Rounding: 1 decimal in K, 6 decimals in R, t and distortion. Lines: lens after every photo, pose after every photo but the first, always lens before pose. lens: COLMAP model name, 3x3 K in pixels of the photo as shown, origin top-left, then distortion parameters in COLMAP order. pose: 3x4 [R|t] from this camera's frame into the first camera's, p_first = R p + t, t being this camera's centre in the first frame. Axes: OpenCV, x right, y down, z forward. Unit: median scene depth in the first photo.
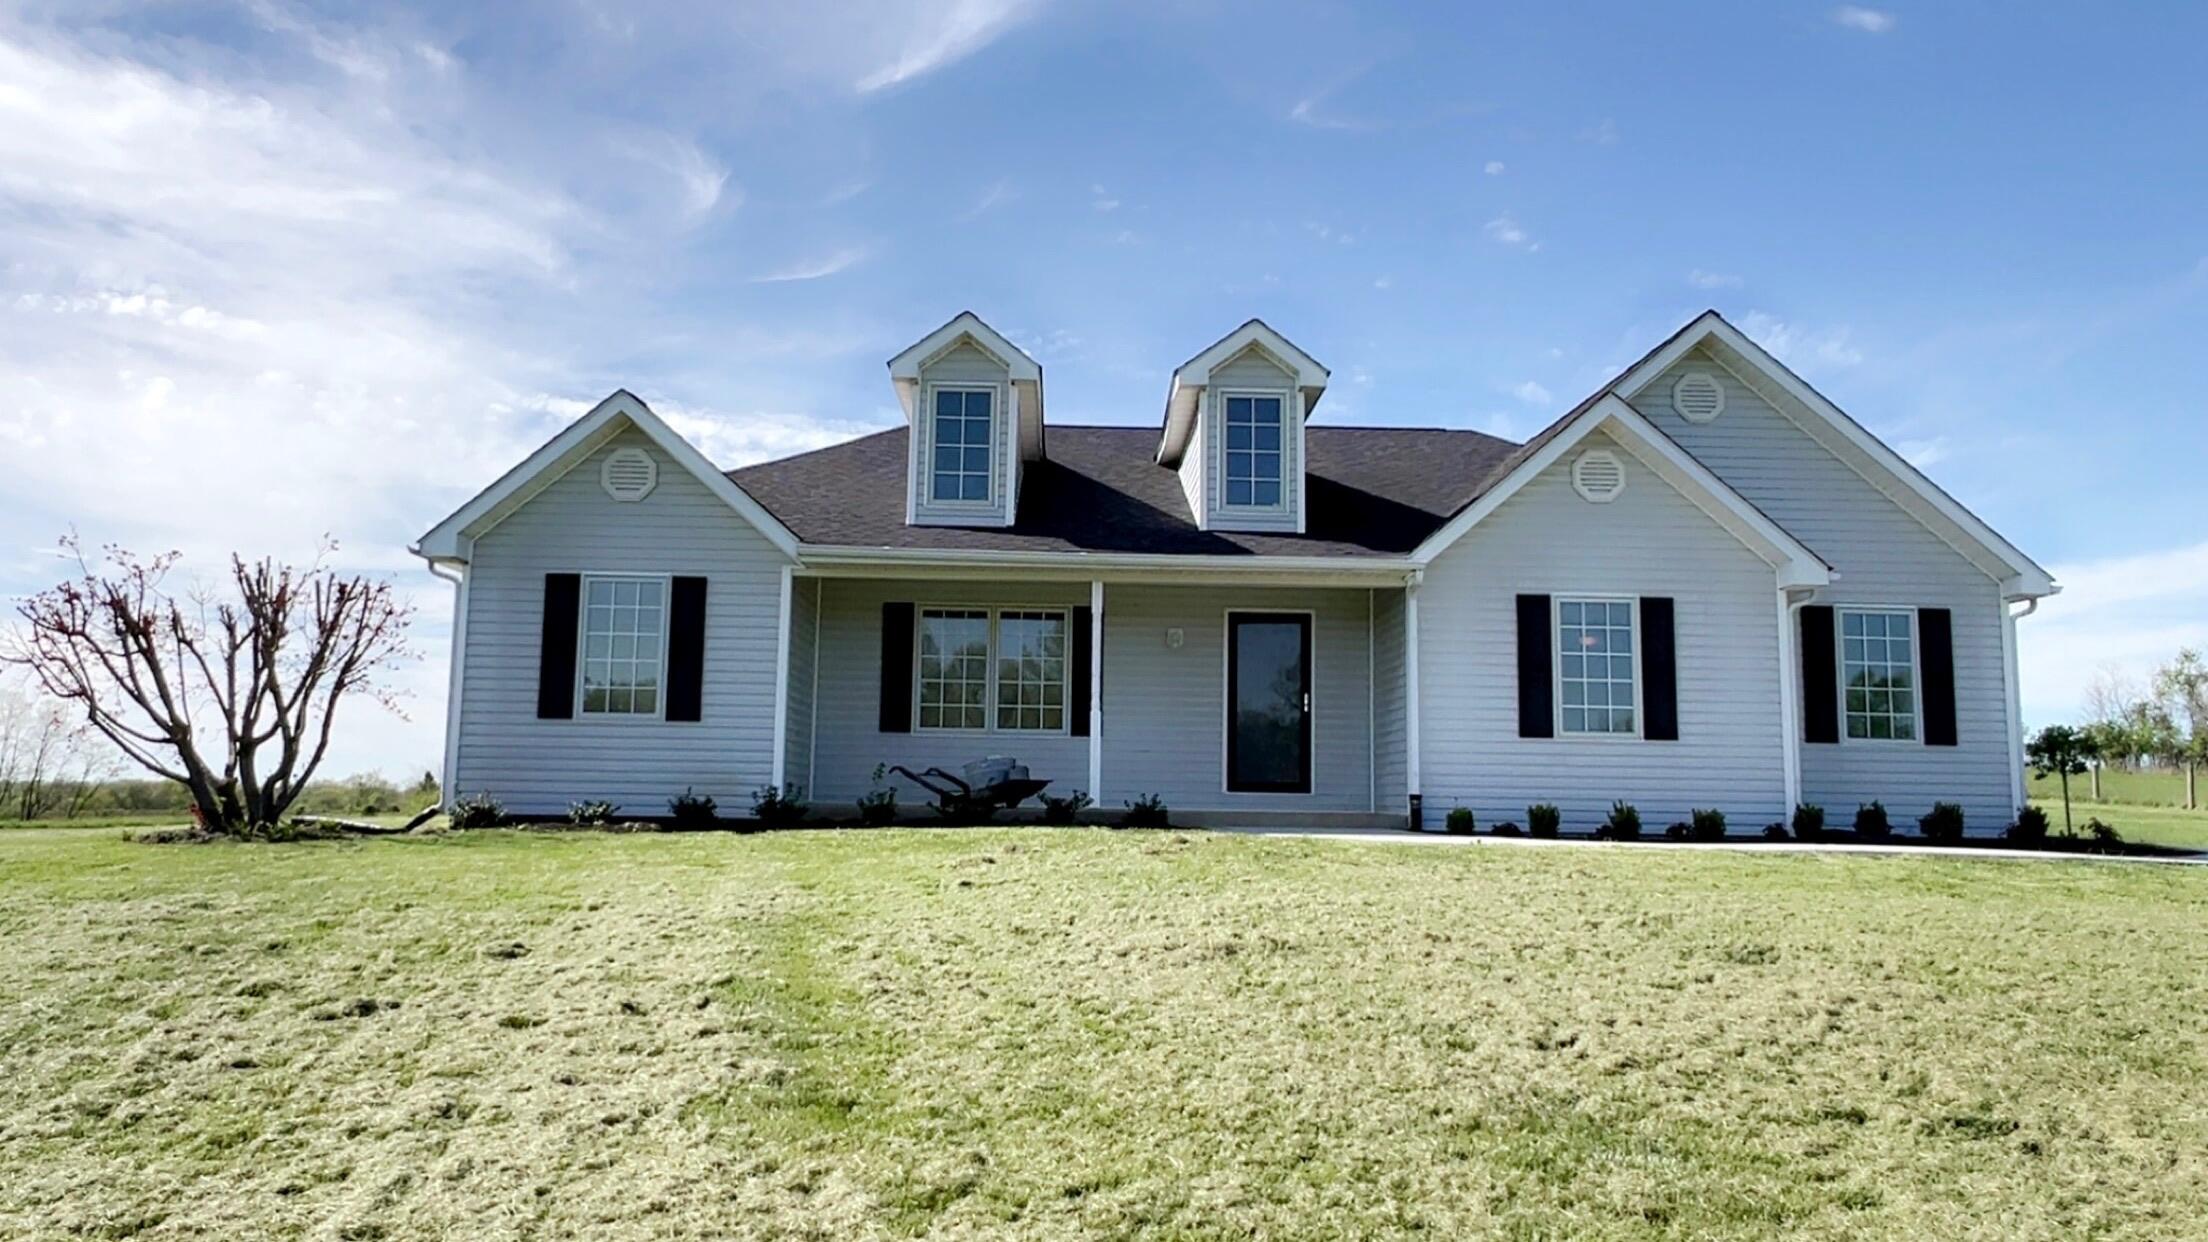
lens RADIAL K [[1539.6, 0, 1115.6], [0, 1539.6, 602.0], [0, 0, 1]] dist [0.004933, 0.003847]
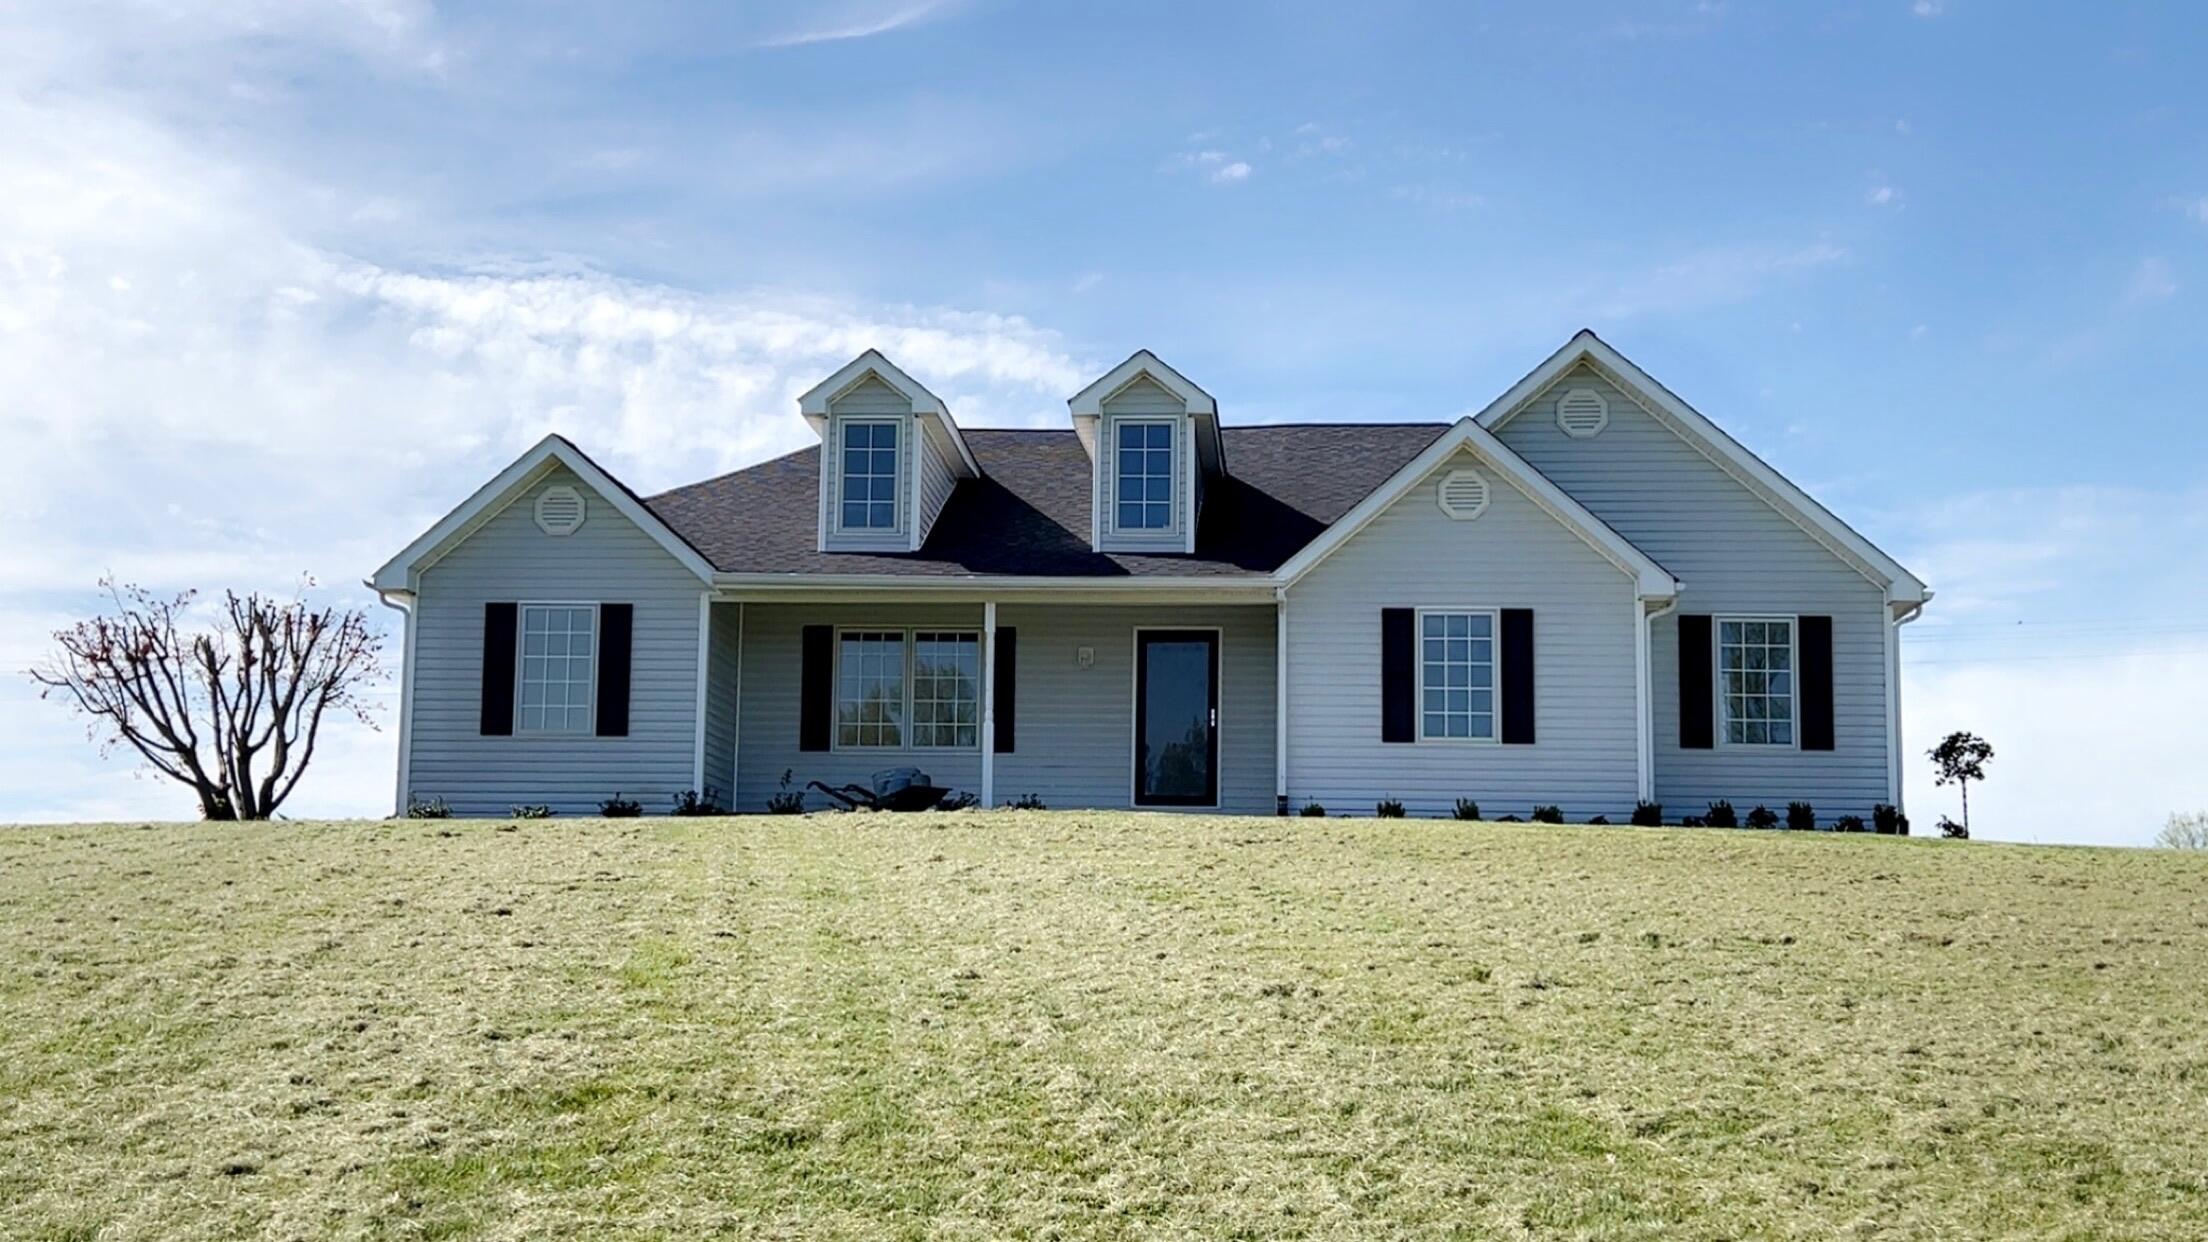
lens RADIAL K [[2641.9, 0, 1104.7], [0, 2641.9, 626.9], [0, 0, 1]] dist [0.141764, 0.000000]
pose [[0.995948, -0.014947, -0.088675, 0.229163], [0.014396, 0.999873, -0.006850, 0.017417], [0.088766, 0.005545, 0.996037, -0.824467]]
